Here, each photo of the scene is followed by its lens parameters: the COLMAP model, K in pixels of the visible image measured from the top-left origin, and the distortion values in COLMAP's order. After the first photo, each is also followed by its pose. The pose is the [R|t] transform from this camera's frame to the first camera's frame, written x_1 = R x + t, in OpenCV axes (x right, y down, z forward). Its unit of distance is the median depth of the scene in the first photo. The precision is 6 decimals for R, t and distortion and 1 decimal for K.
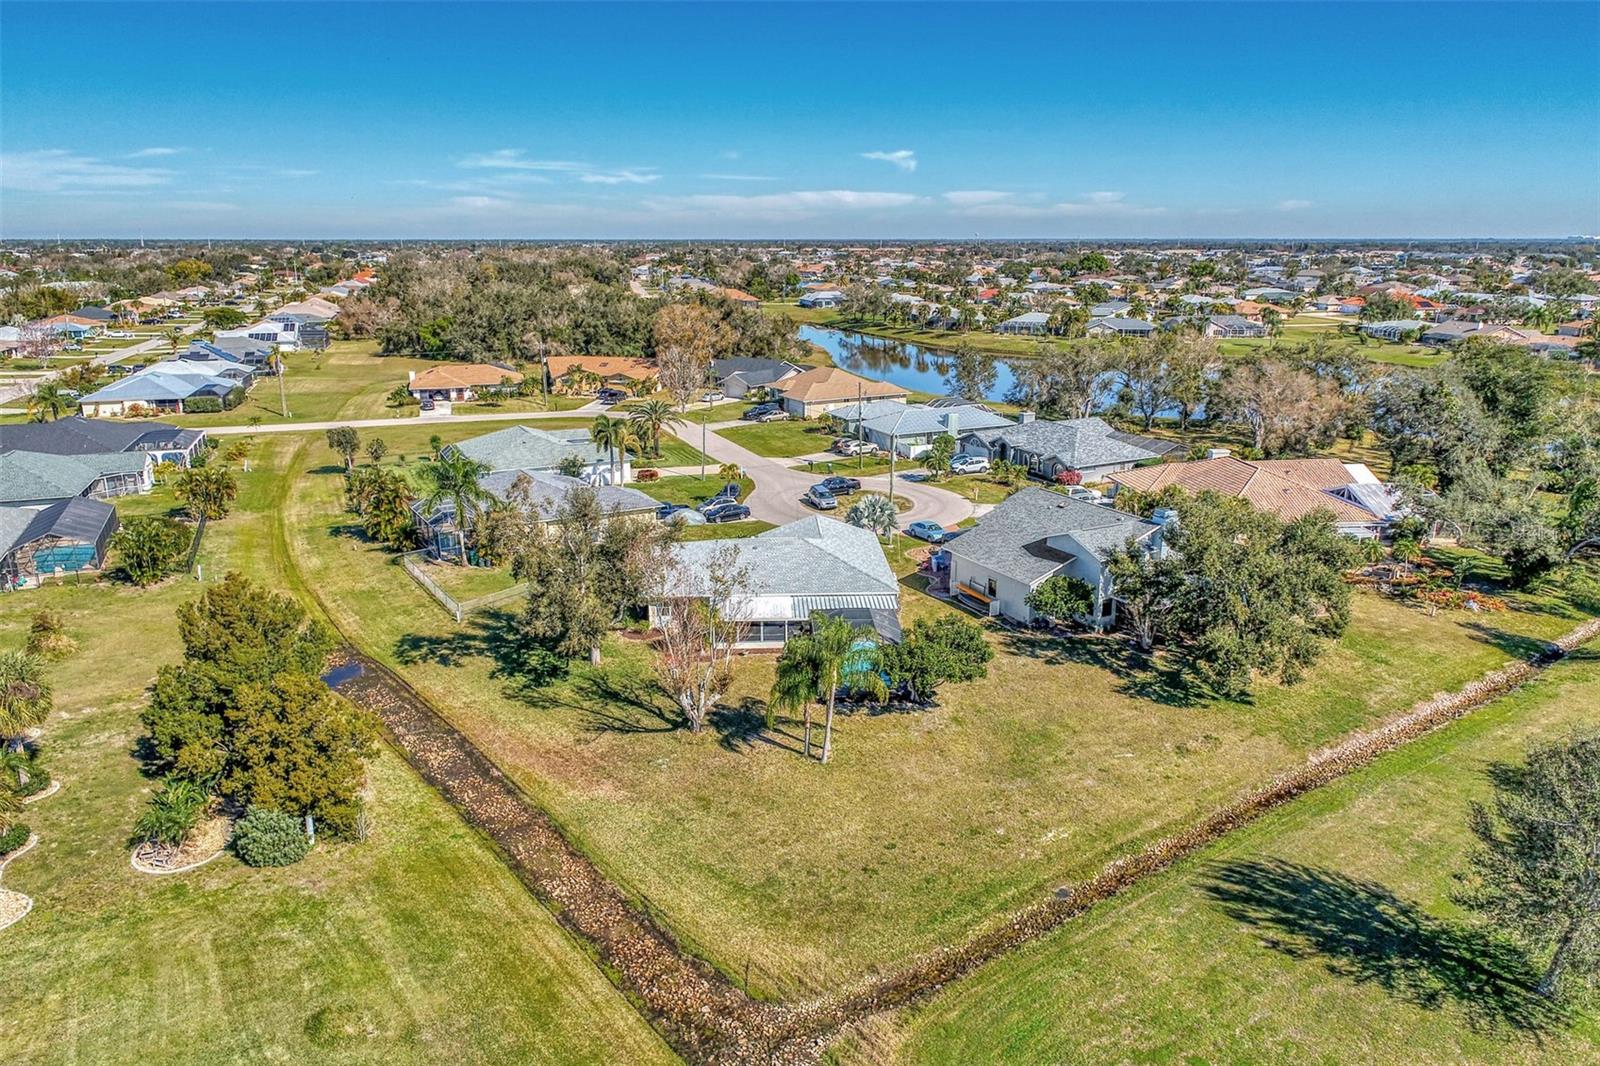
lens RADIAL K [[1084.5, 0, 804.1], [0, 1084.5, 496.0], [0, 0, 1]] dist [-0.009183, 0.007887]
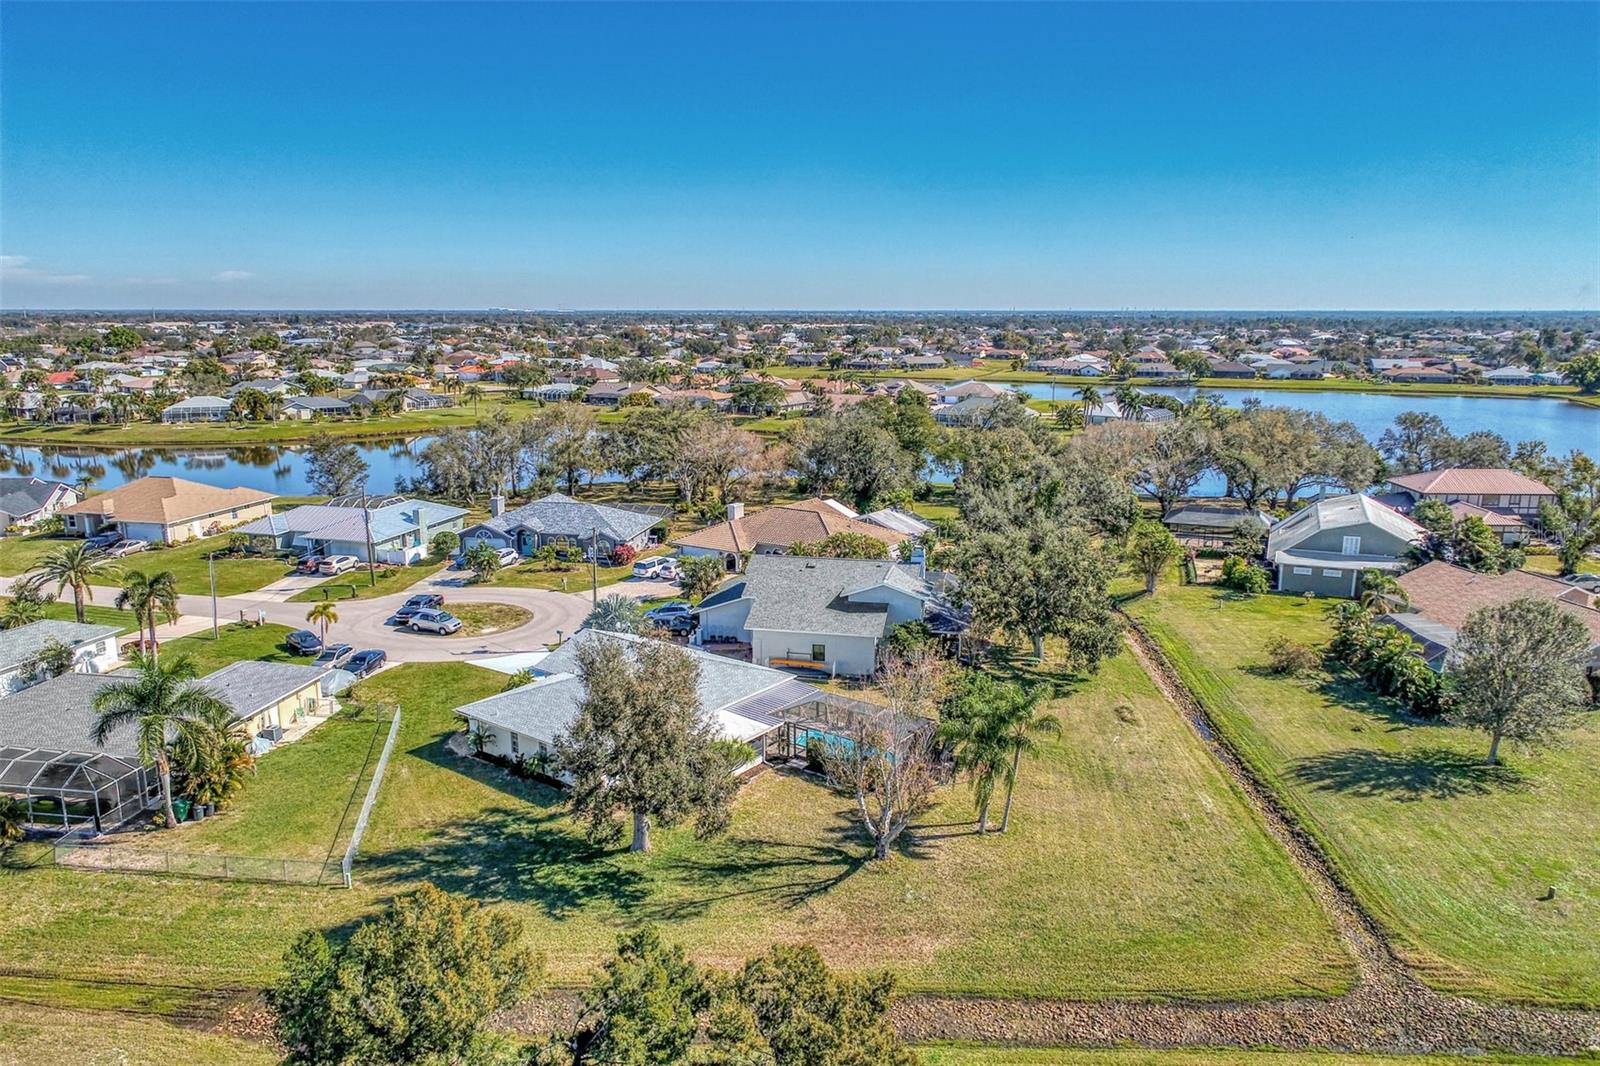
lens RADIAL K [[1084.5, 0, 804.1], [0, 1084.5, 496.0], [0, 0, 1]] dist [-0.009183, 0.007887]
pose [[0.637942, -0.127235, 0.759501, -0.743494], [0.175346, 0.984349, 0.017621, -0.101613], [-0.749856, 0.121934, 0.650268, 0.395003]]
